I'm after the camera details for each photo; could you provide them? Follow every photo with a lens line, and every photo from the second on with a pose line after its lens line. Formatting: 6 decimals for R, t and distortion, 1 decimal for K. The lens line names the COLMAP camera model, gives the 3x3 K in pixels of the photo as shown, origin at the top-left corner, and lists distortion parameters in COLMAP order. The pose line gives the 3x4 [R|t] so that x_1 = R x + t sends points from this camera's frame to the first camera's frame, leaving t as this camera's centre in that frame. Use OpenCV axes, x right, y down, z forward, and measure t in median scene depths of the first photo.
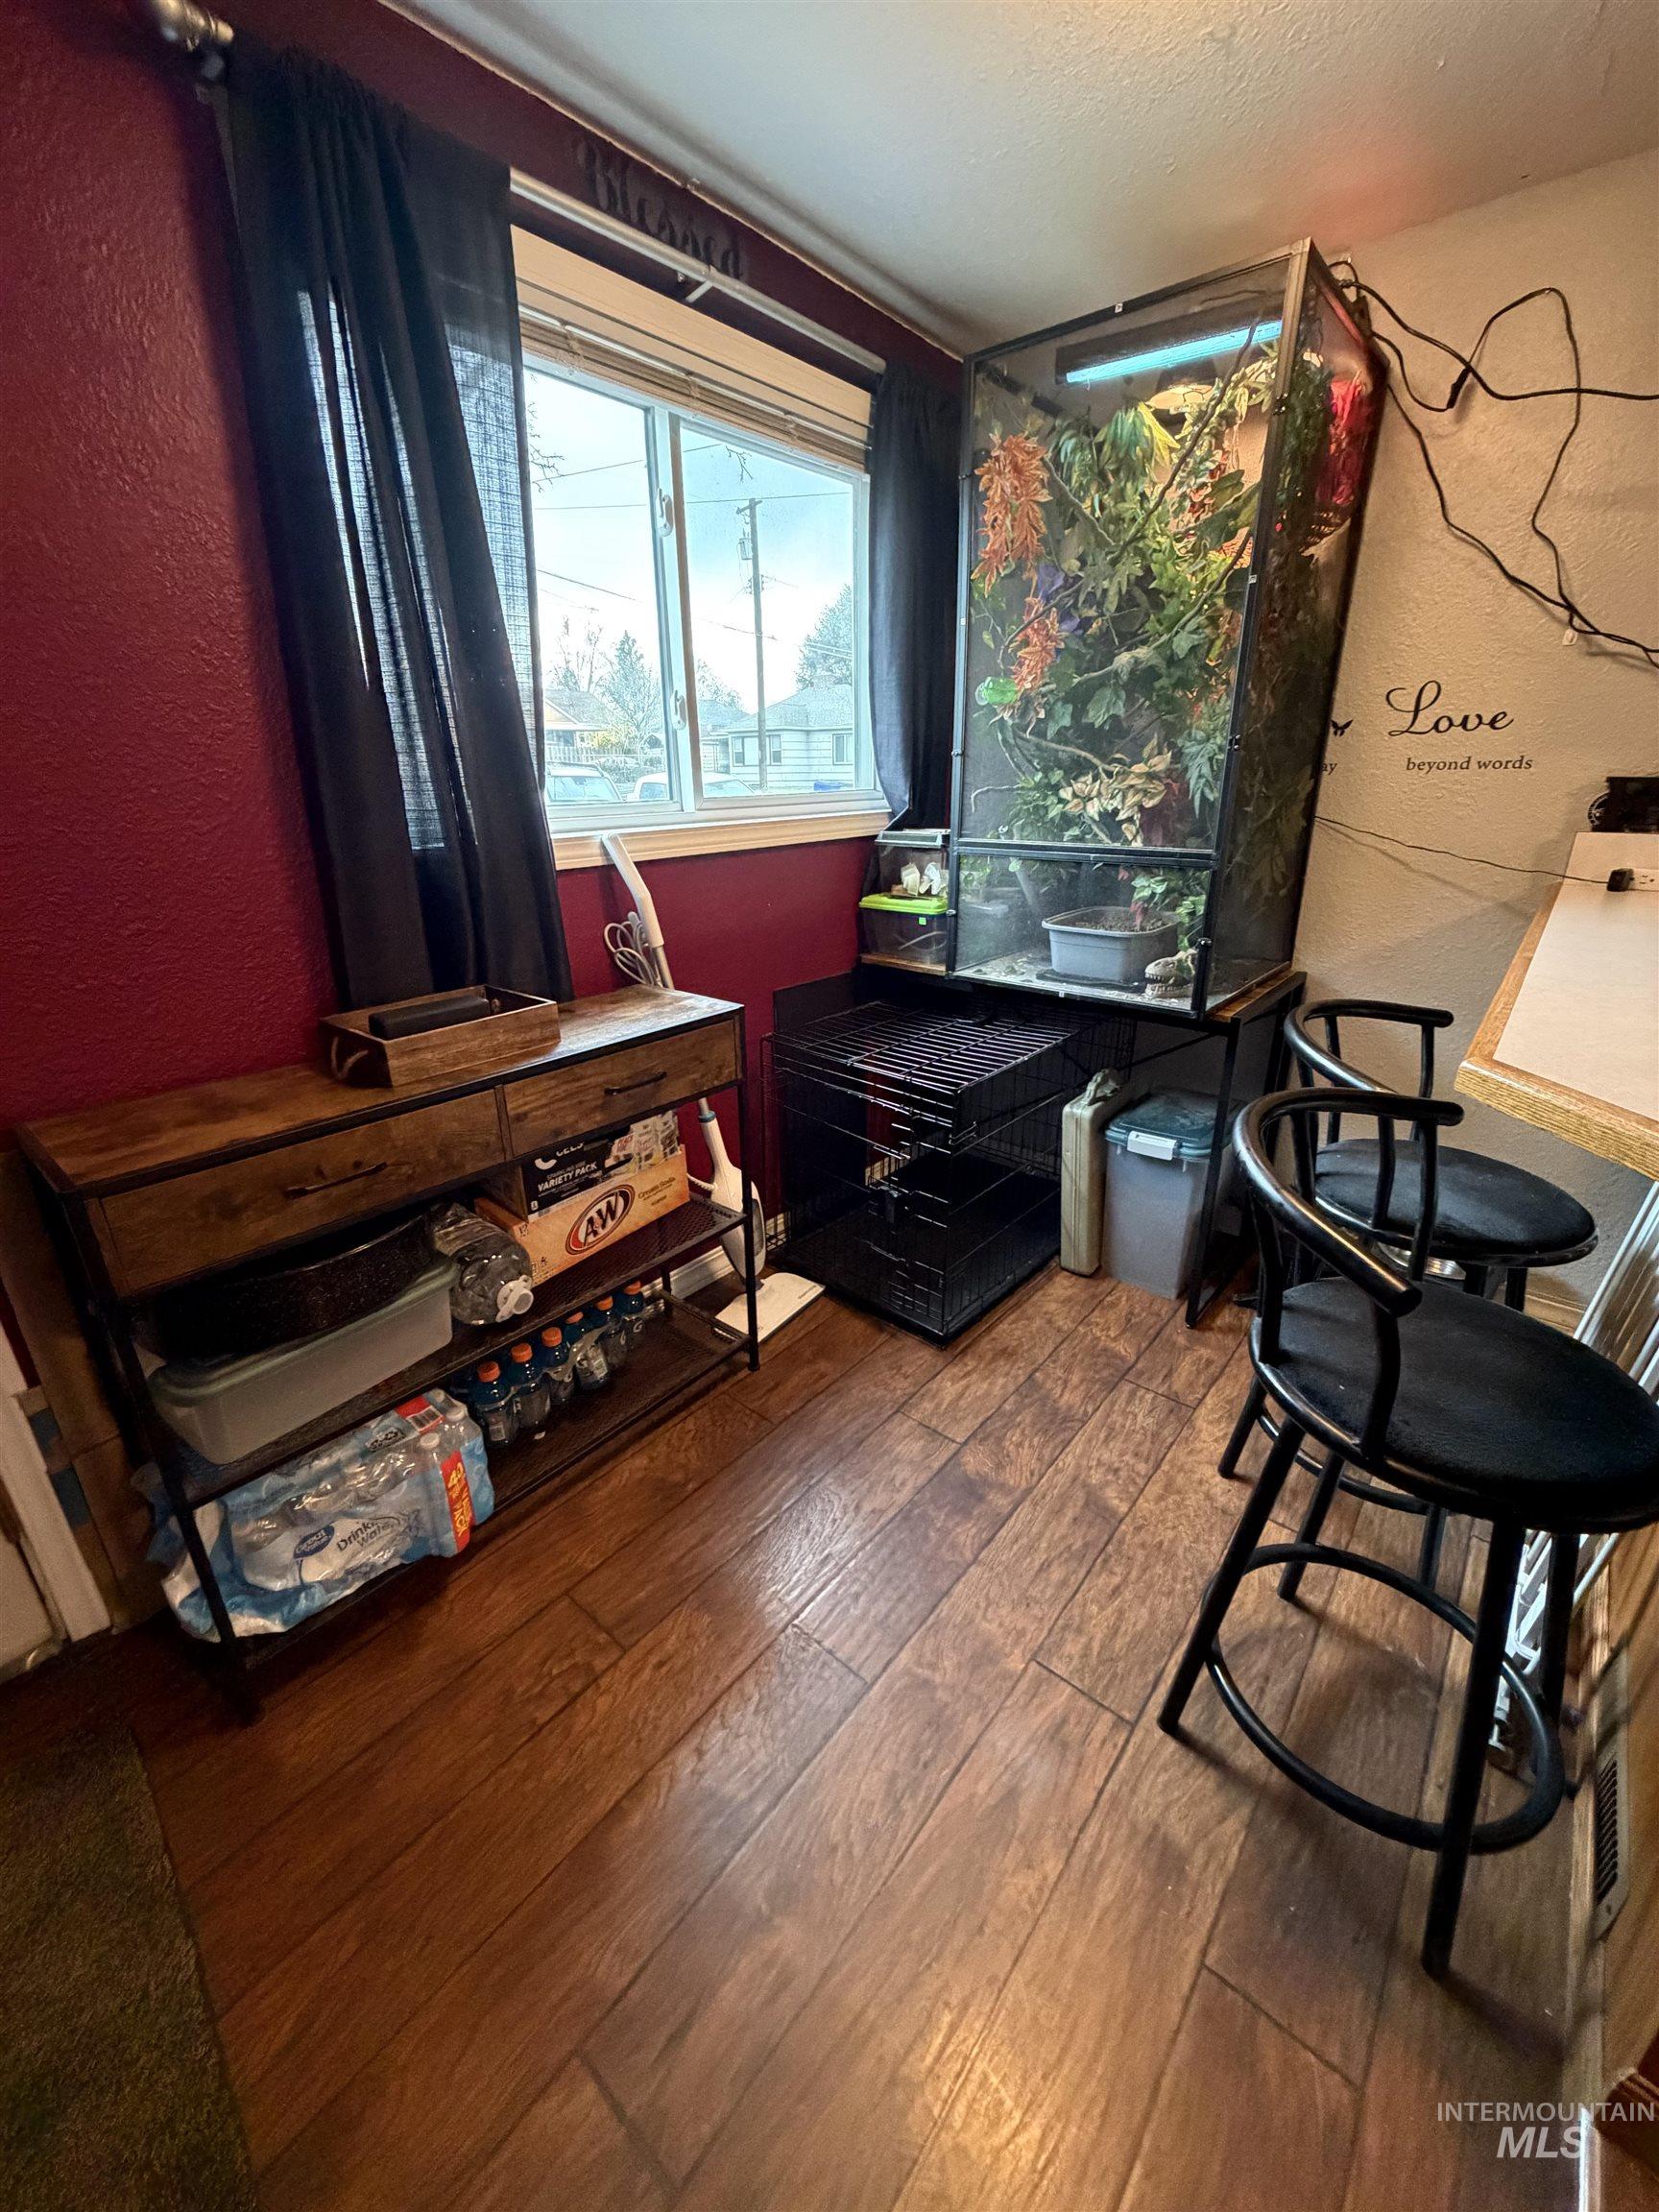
lens RADIAL K [[878.3, 0, 828.0], [0, 878.3, 1100.6], [0, 0, 1]] dist [-0.000262, 0.000399]
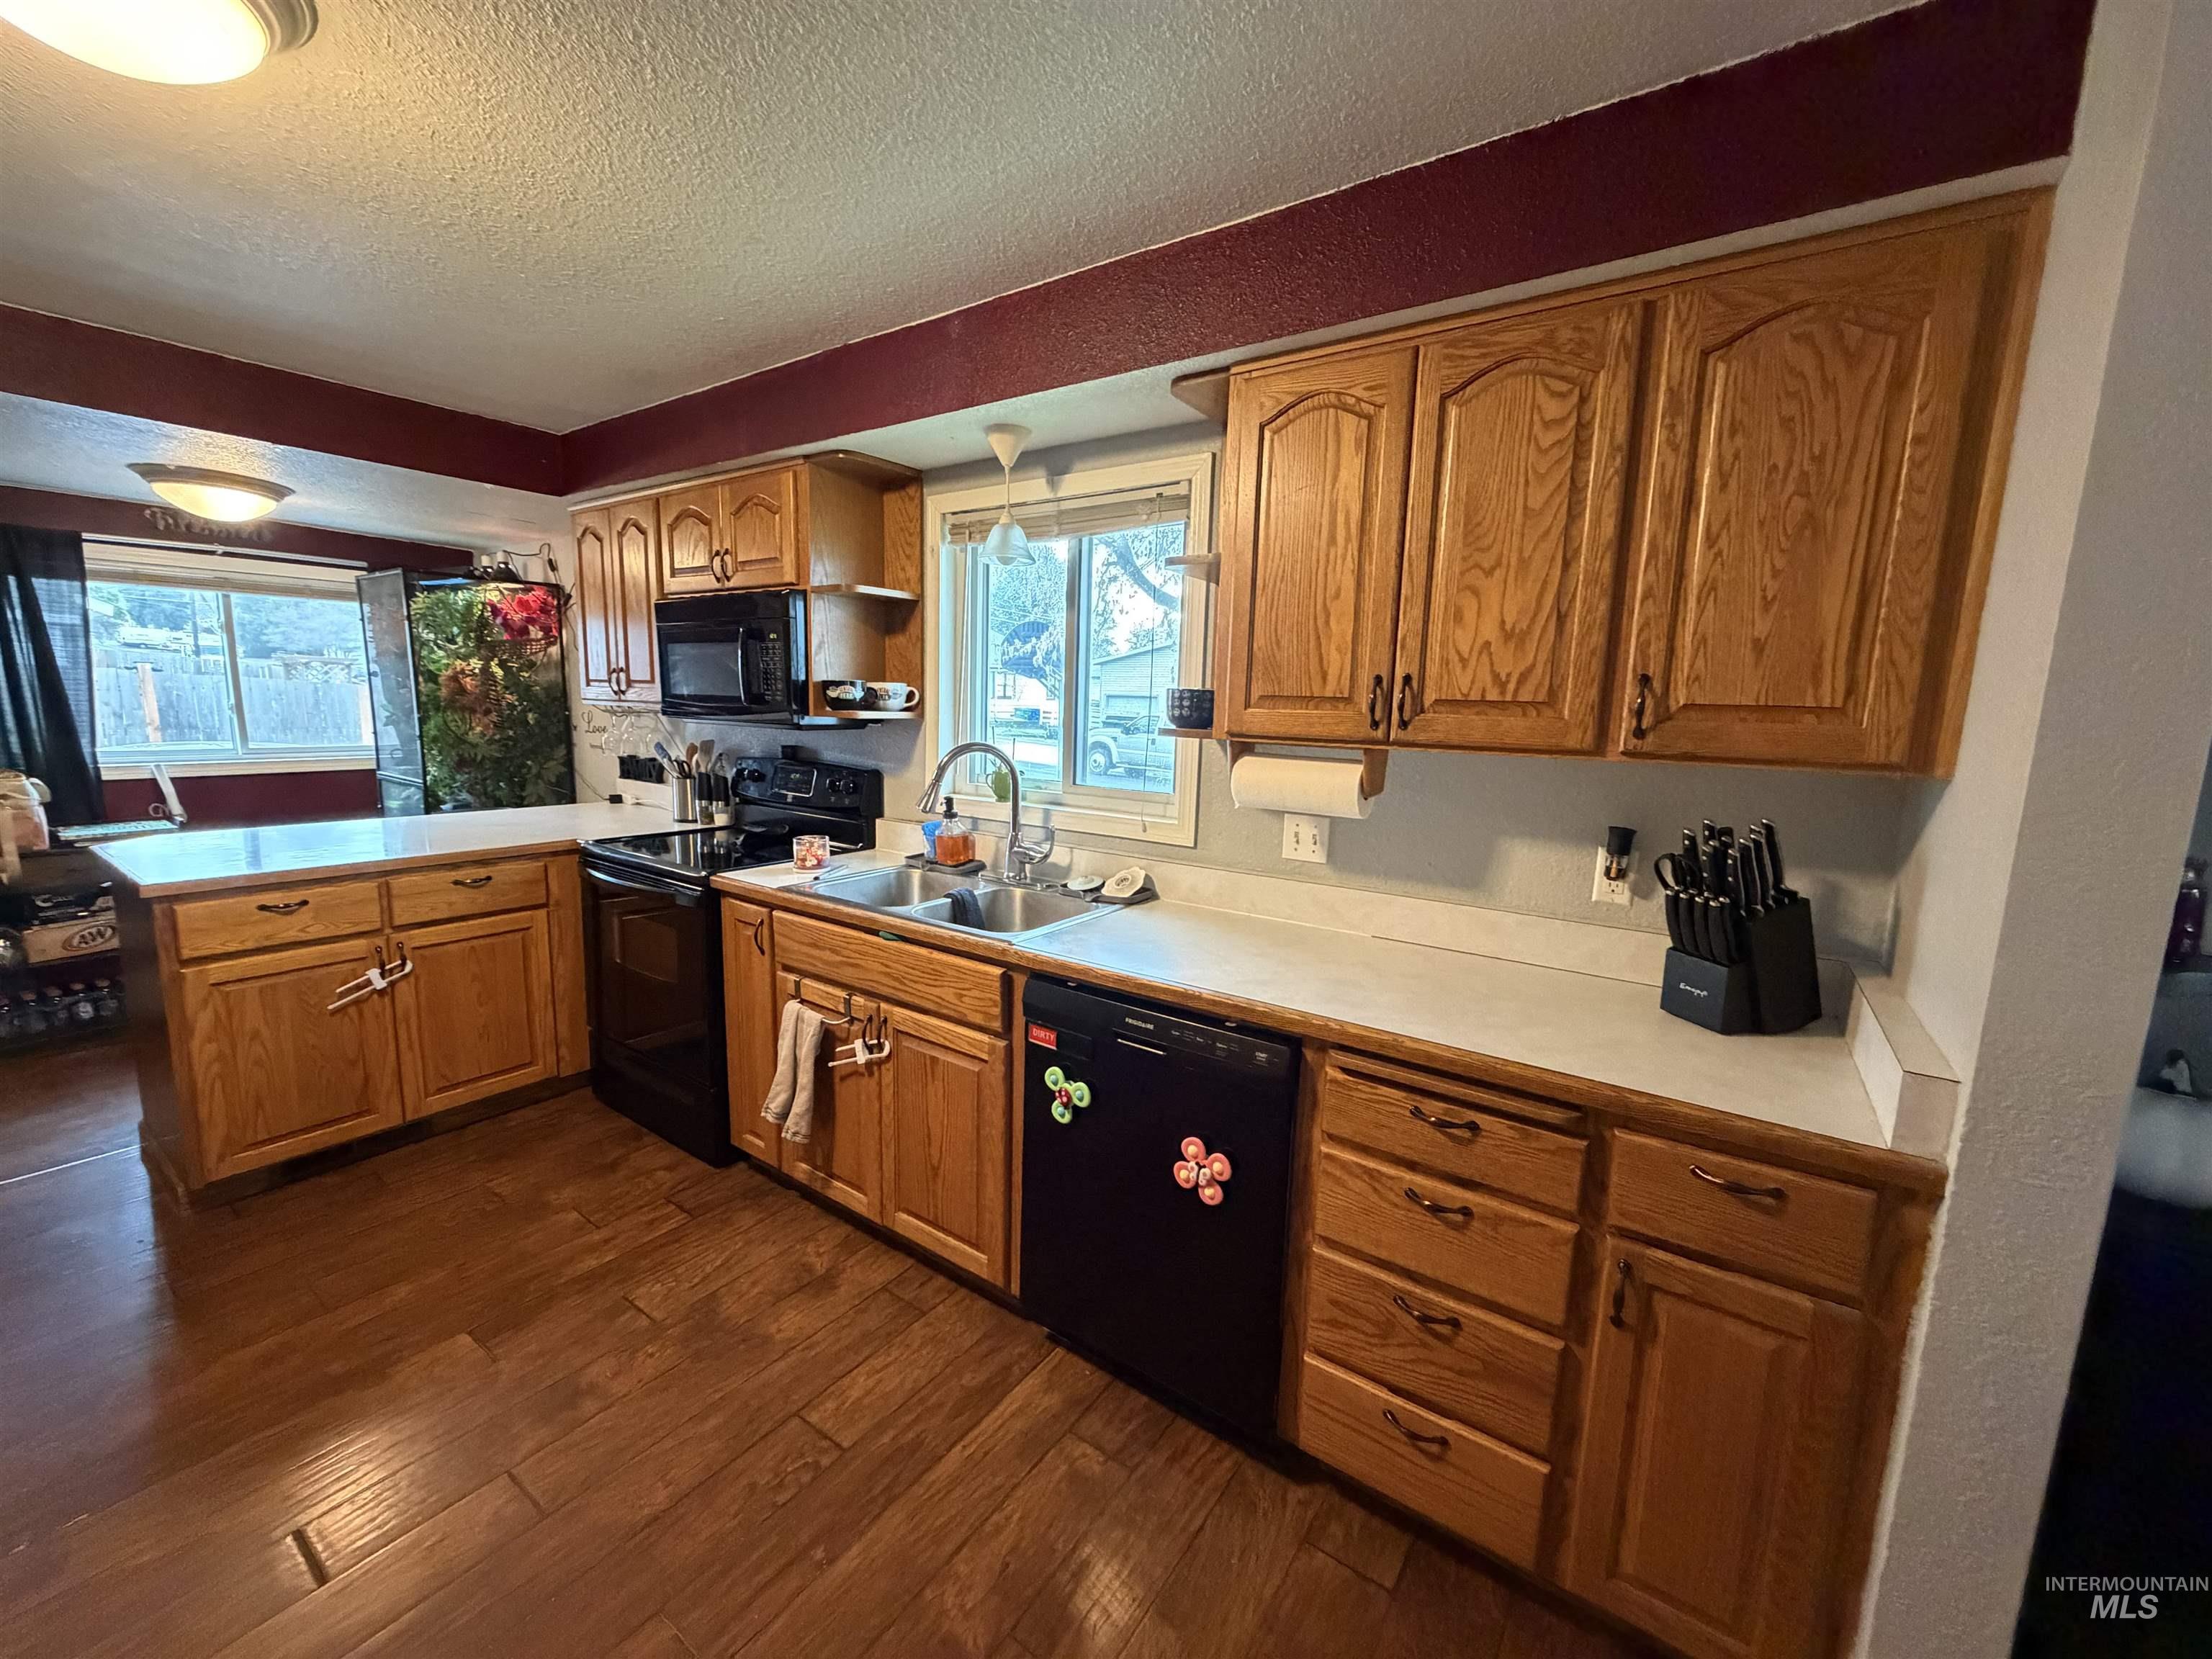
lens RADIAL K [[878.3, 0, 1105.9], [0, 878.3, 837.9], [0, 0, 1]] dist [-0.000262, 0.000399]
pose [[0.995887, 0.029212, 0.085761, 1.824063], [-0.011084, 0.978767, -0.204675, 0.280378], [-0.089919, 0.202883, 0.975066, -1.236654]]
